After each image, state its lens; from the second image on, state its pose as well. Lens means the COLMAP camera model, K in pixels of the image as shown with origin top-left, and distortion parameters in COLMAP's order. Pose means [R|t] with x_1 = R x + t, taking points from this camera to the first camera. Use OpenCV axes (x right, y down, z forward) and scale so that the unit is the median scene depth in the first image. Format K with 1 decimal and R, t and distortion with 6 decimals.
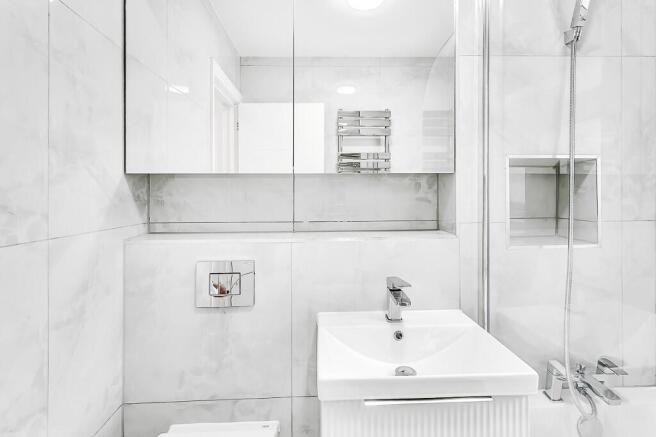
lens RADIAL K [[319.7, 0, 332.8], [0, 319.7, 195.5], [0, 0, 1]] dist [-0.000331, -0.000899]
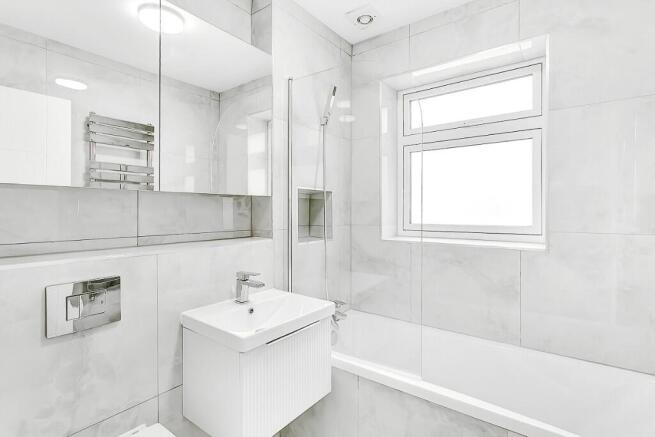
lens RADIAL K [[319.3, 0, 327.8], [0, 319.3, 214.5], [0, 0, 1]] dist [-0.000331, -0.000899]
pose [[0.635263, -0.003843, 0.772287, -0.533060], [-0.003622, 0.999962, 0.007956, 0.000488], [-0.772288, -0.007851, 0.635224, -0.121630]]
